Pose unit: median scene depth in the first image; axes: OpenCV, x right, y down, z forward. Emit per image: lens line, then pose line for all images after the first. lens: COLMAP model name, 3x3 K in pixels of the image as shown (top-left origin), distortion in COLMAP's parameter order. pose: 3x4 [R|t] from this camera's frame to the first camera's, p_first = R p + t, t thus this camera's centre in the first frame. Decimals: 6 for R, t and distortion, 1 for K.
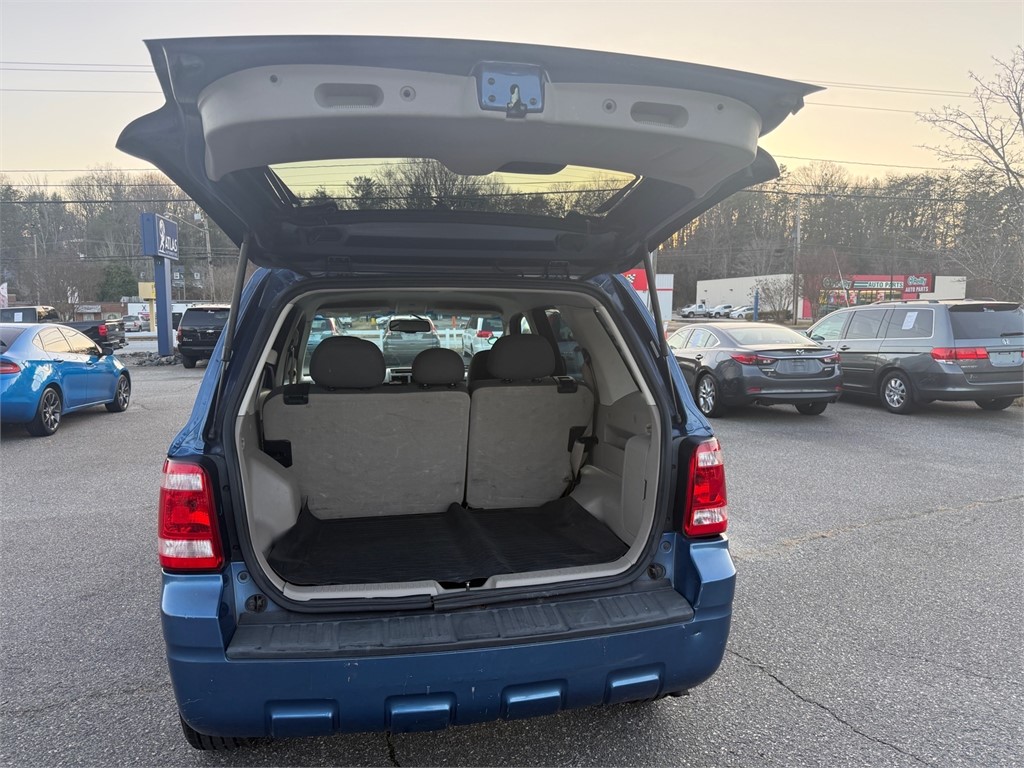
lens RADIAL K [[729.4, 0, 509.0], [0, 729.4, 396.4], [0, 0, 1]] dist [0.003429, -0.008057]
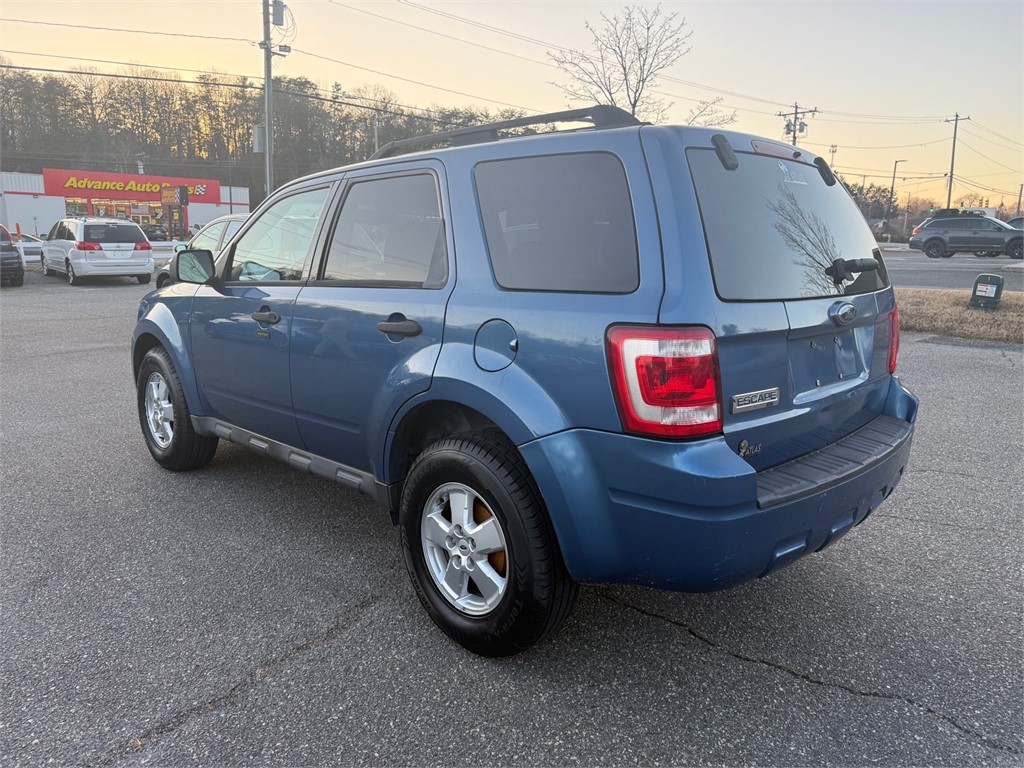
lens RADIAL K [[729.4, 0, 509.0], [0, 729.4, 396.4], [0, 0, 1]] dist [0.003429, -0.008057]
pose [[0.830148, -0.100703, 0.548374, -0.230702], [0.042211, 0.992082, 0.118286, 0.010744], [-0.555943, -0.075047, 0.827825, 0.064176]]
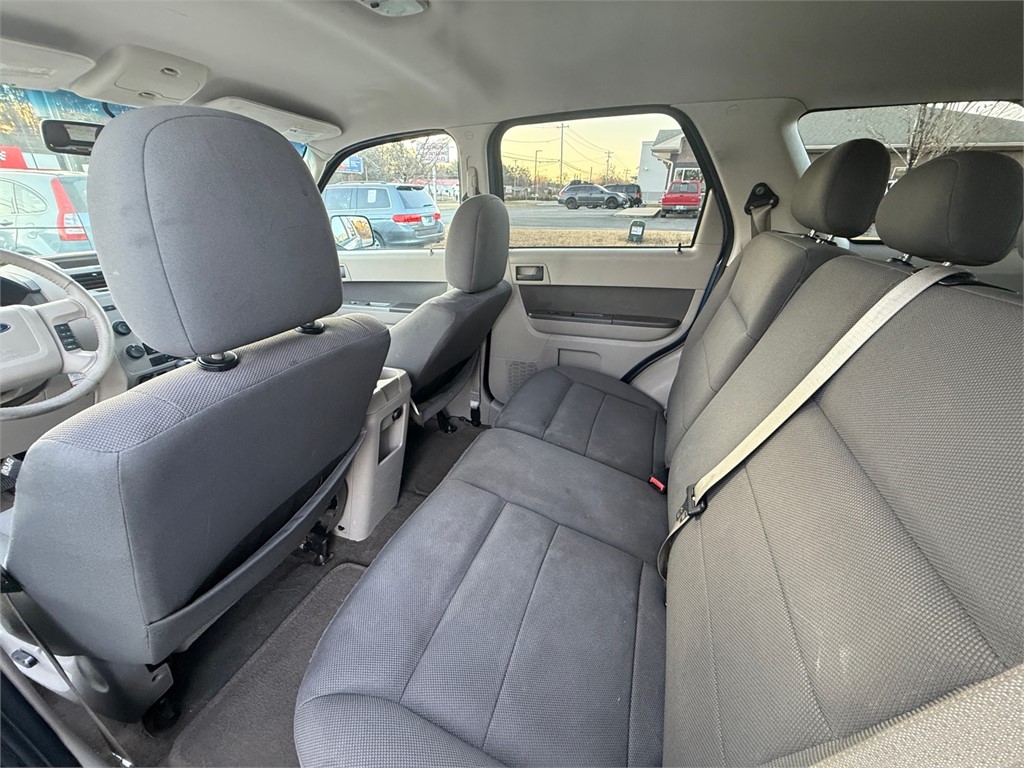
lens RADIAL K [[408.1, 0, 504.8], [0, 408.1, 385.7], [0, 0, 1]] dist [0.002779, -0.000135]
pose [[0.521812, -0.342042, 0.781485, -0.119595], [0.083569, 0.932186, 0.352201, -0.013815], [-0.848957, -0.118475, 0.515010, 0.301321]]
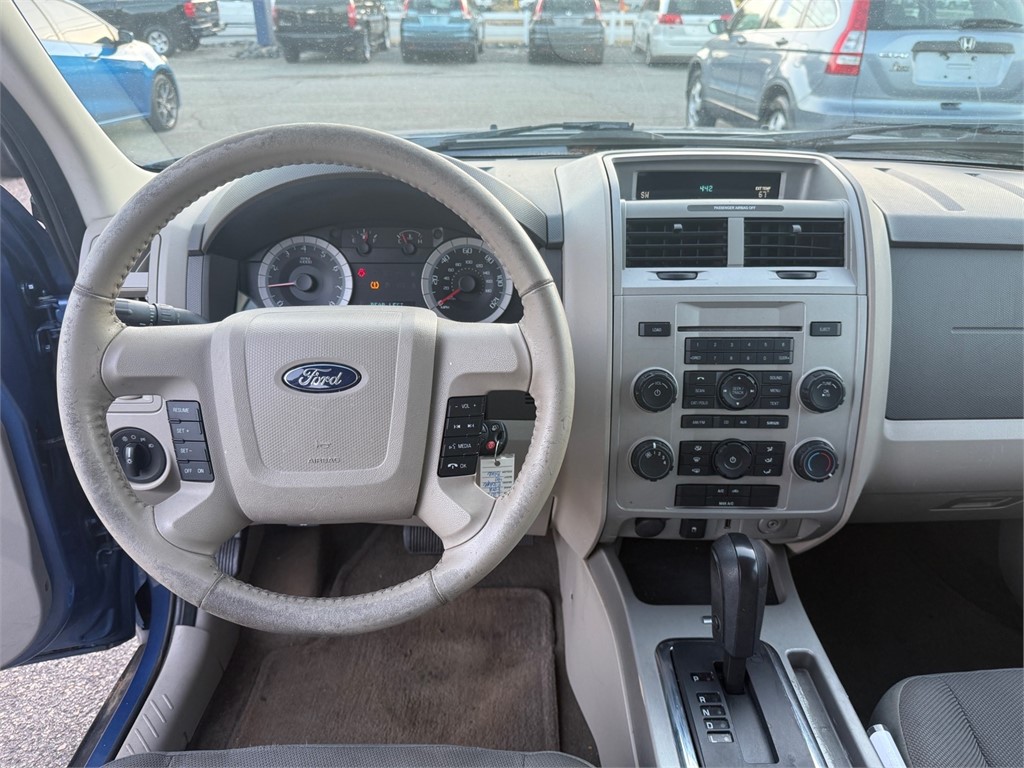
lens RADIAL K [[725.2, 0, 514.4], [0, 725.2, 398.8], [0, 0, 1]] dist [-0.007645, -0.008858]
pose [[0.983724, 0.095015, -0.152506, -0.080597], [-0.029513, 0.922664, 0.384473, -0.023792], [0.177243, -0.373715, 0.910452, 0.393431]]
